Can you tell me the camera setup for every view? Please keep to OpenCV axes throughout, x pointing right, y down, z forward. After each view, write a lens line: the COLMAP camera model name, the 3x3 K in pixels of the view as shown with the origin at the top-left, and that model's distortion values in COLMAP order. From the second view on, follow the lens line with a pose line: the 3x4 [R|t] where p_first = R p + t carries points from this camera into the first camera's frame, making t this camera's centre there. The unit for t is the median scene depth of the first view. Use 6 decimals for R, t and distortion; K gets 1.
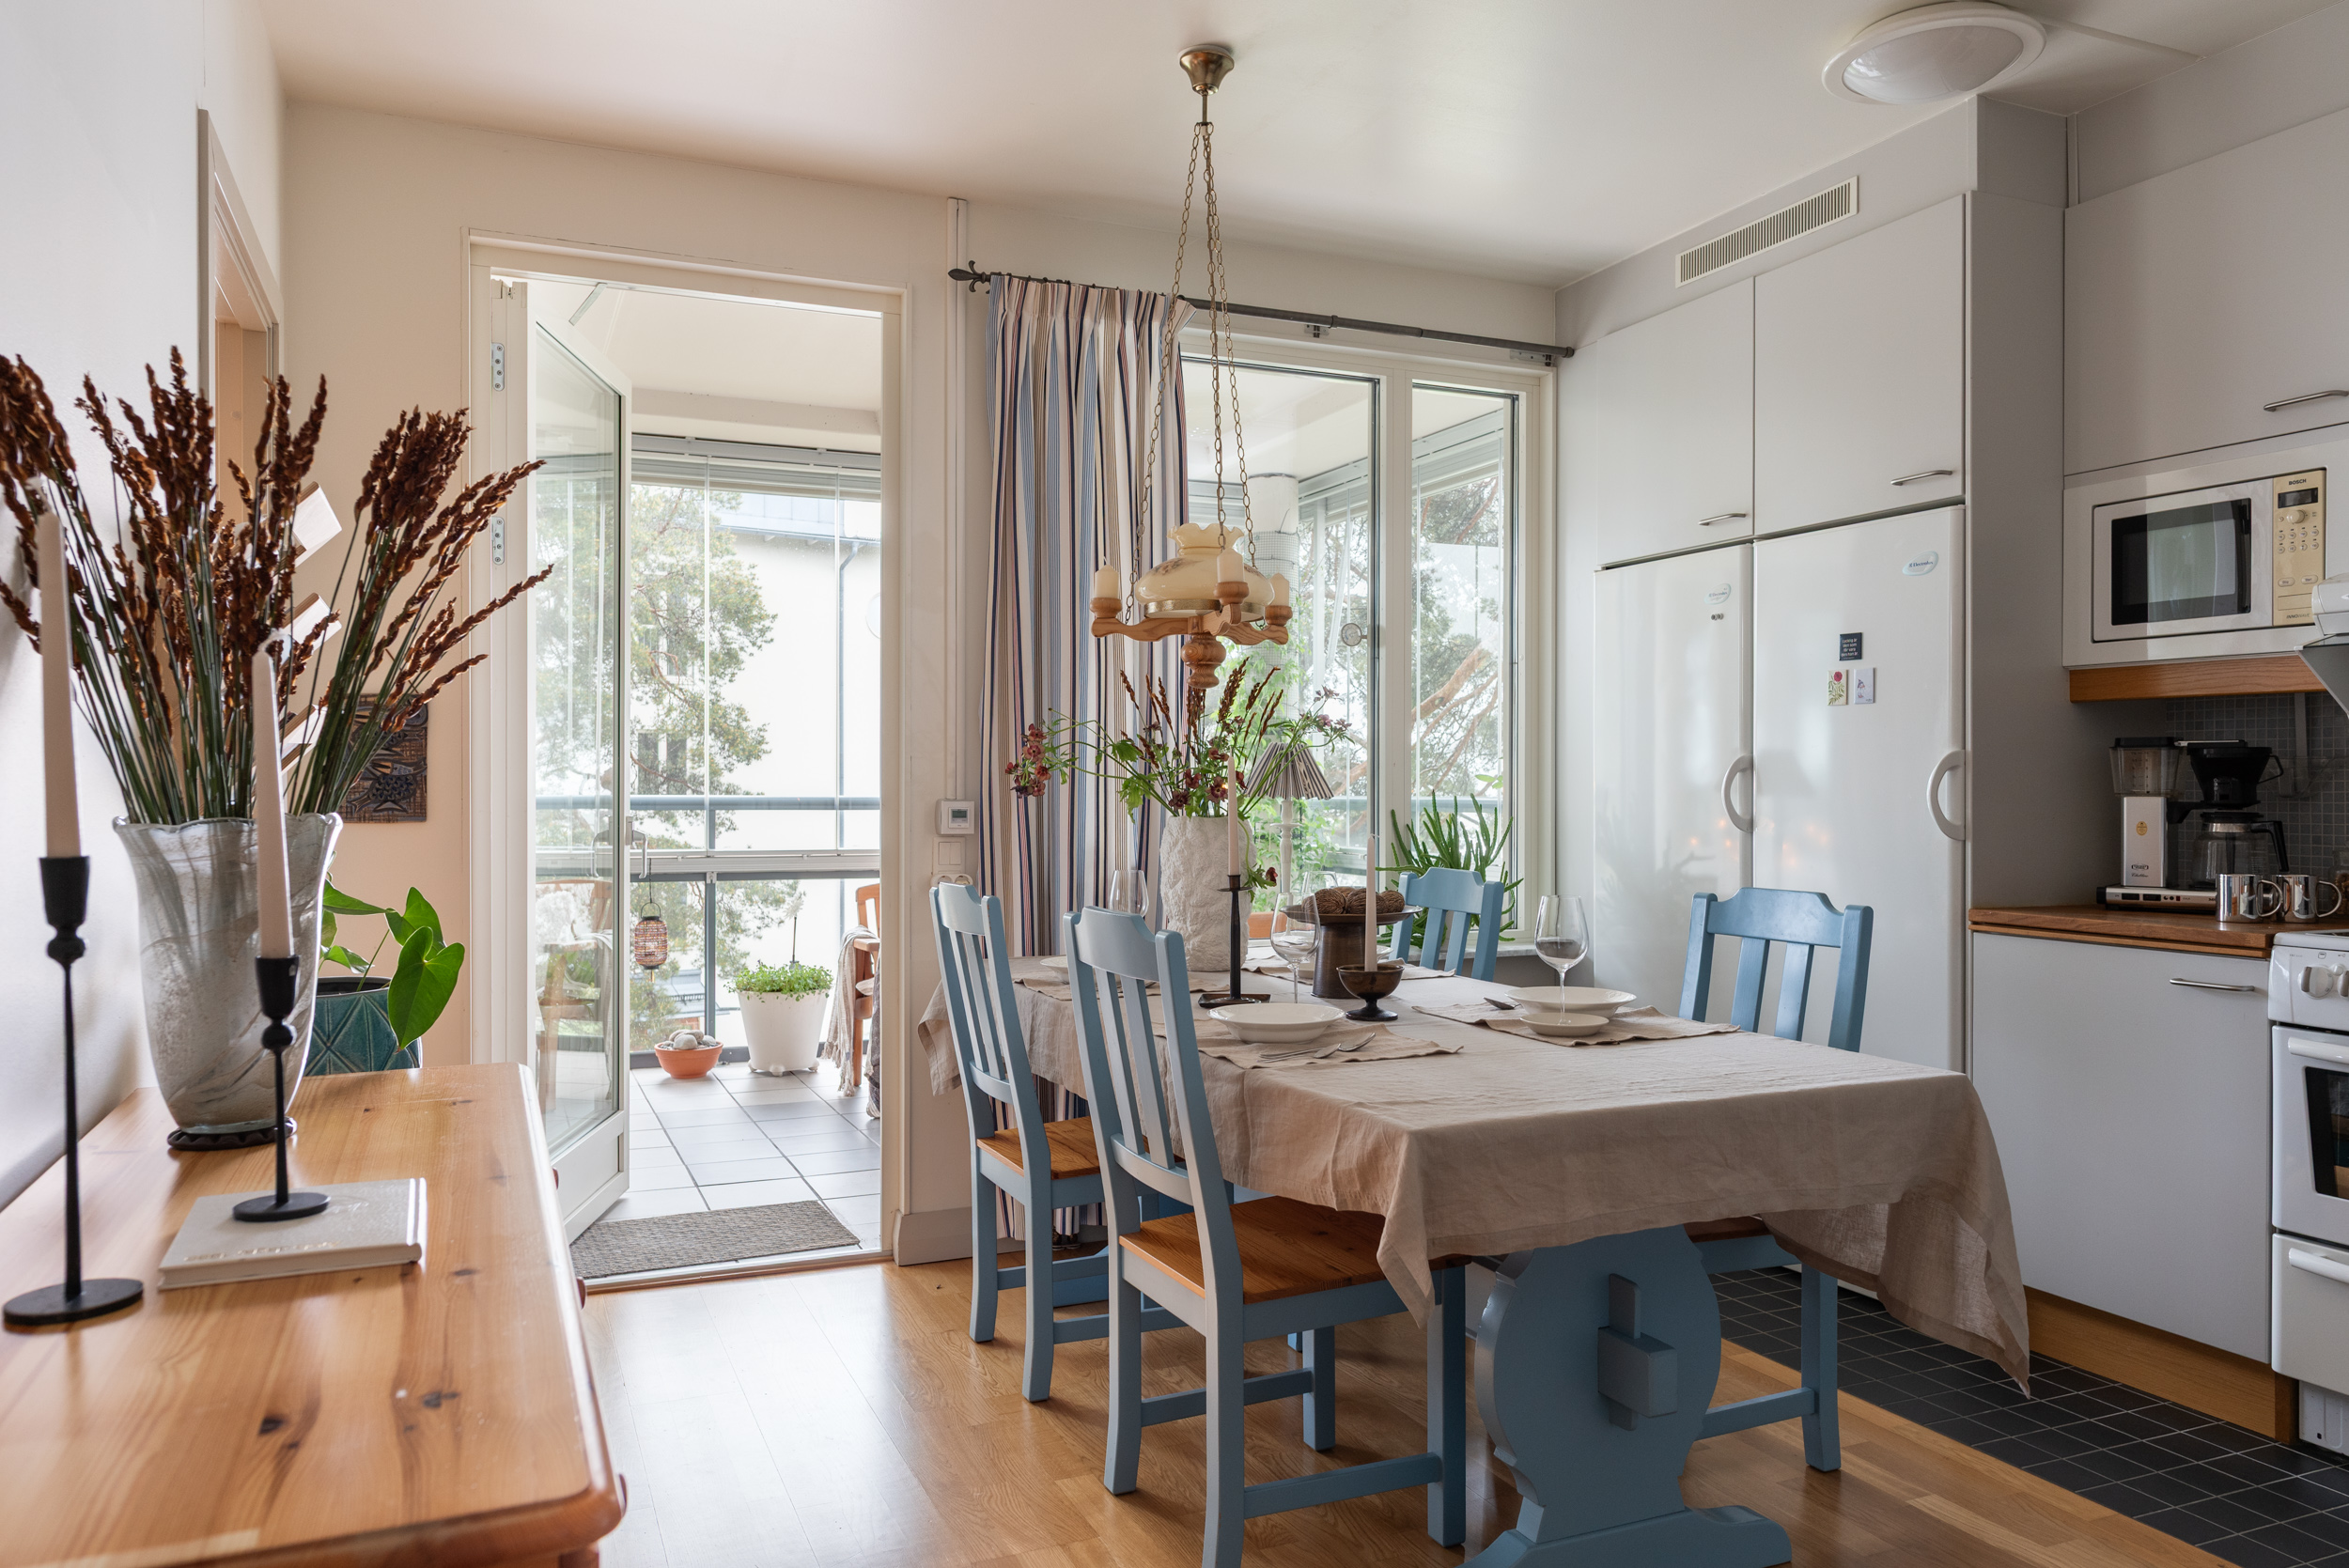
lens RADIAL K [[1620.3, 0, 1173.9], [0, 1620.3, 785.5], [0, 0, 1]] dist [0.002457, 0.000497]
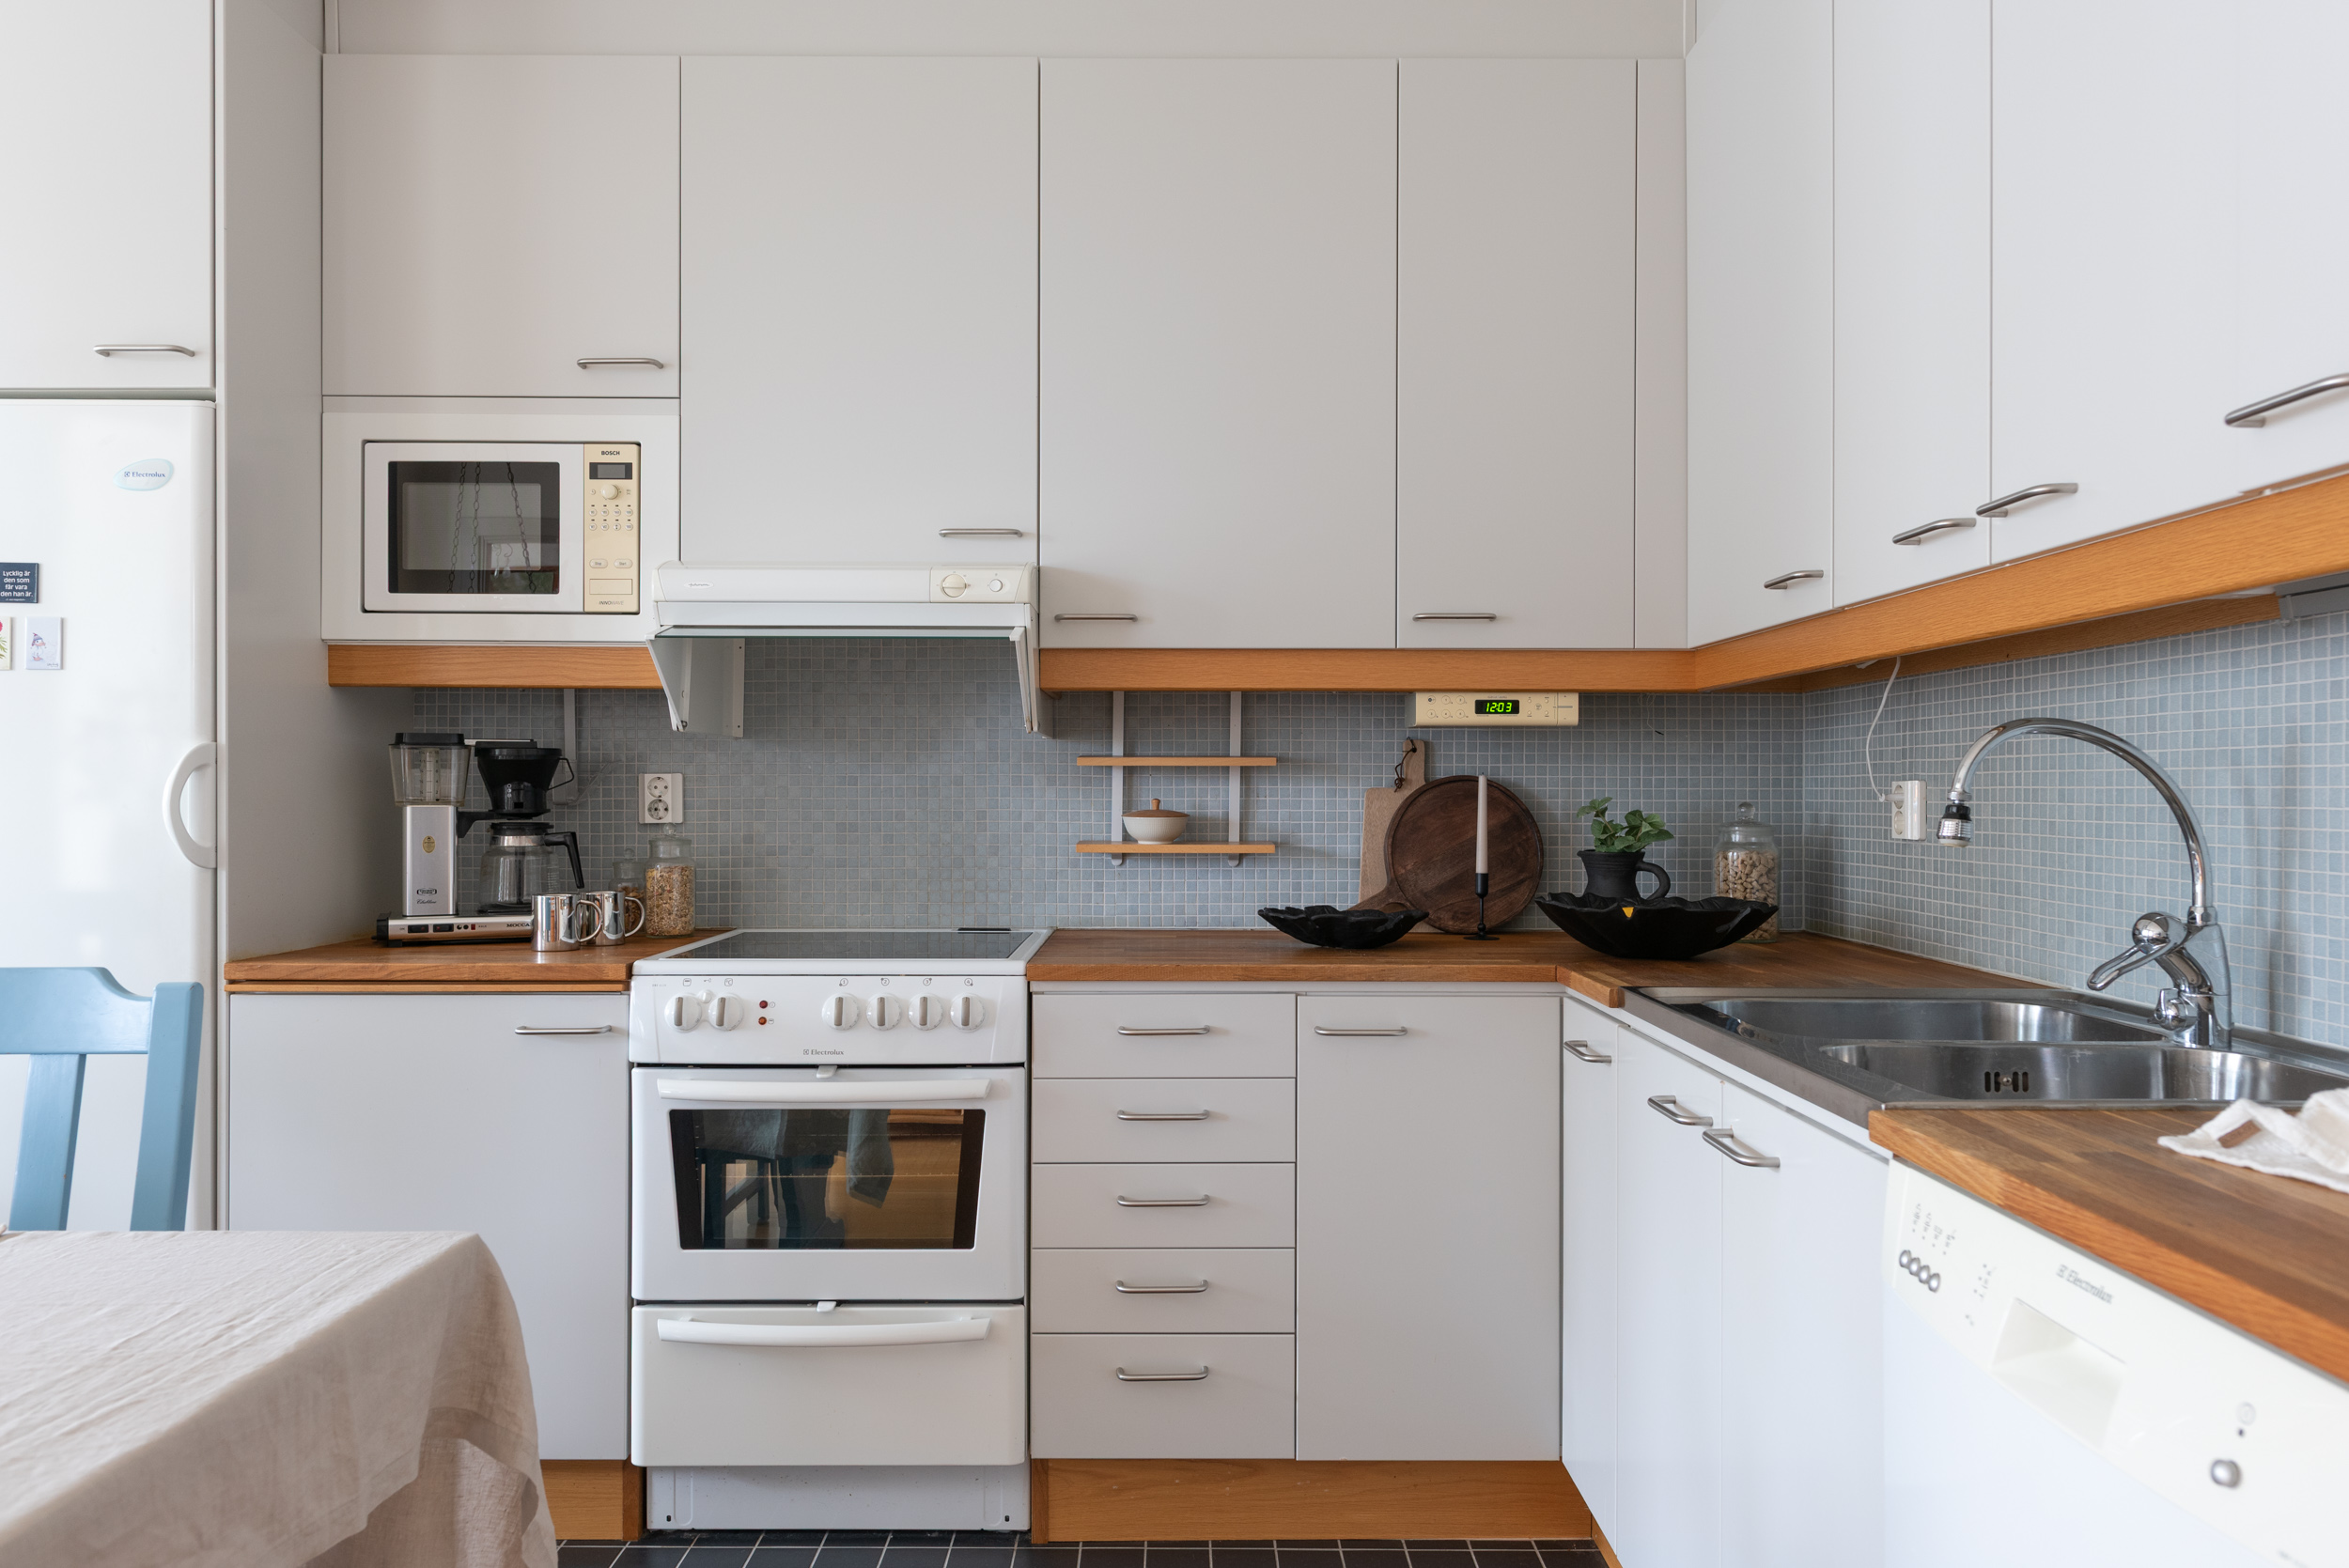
lens RADIAL K [[1620.7, 0, 1172.1], [0, 1620.7, 791.4], [0, 0, 1]] dist [0.011515, -0.001709]
pose [[0.402784, -0.001353, 0.915294, -0.003092], [-0.000480, 0.999998, 0.001689, -0.001942], [-0.915295, -0.001119, 0.402783, 0.334070]]
